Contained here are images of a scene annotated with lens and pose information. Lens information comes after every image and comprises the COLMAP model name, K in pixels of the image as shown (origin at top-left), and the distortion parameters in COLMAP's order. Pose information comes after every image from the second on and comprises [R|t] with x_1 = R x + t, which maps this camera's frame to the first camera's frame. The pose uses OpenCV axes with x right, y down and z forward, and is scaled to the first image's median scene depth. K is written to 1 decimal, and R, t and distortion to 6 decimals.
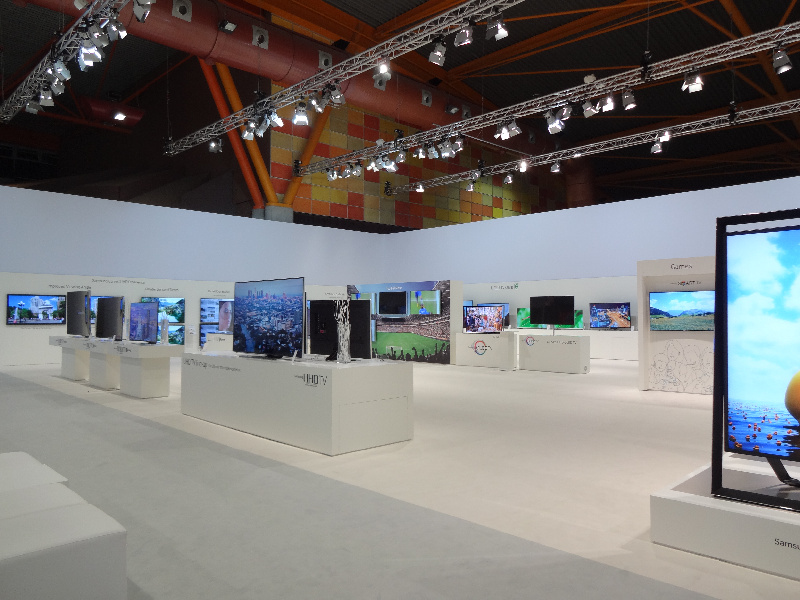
lens RADIAL K [[569.4, 0, 400.0], [0, 569.4, 300.0], [0, 0, 1]] dist [-0.068201, 0.000623]
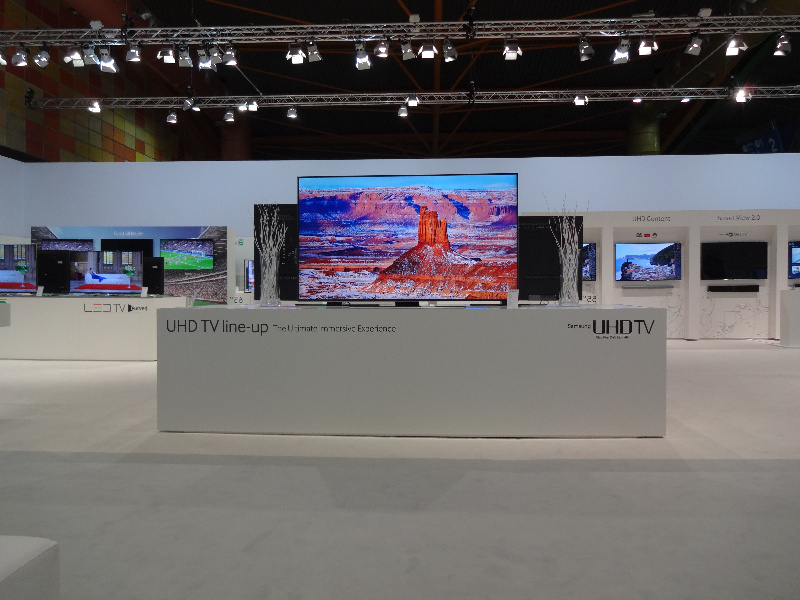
lens RADIAL K [[588.0, 0, 401.6], [0, 588.0, 295.1], [0, 0, 1]] dist [-0.030241, 0.002674]
pose [[0.748188, 0.002832, 0.663480, -0.244988], [-0.027718, 0.999251, 0.026992, 0.028744], [-0.662907, -0.038585, 0.747707, 0.208765]]
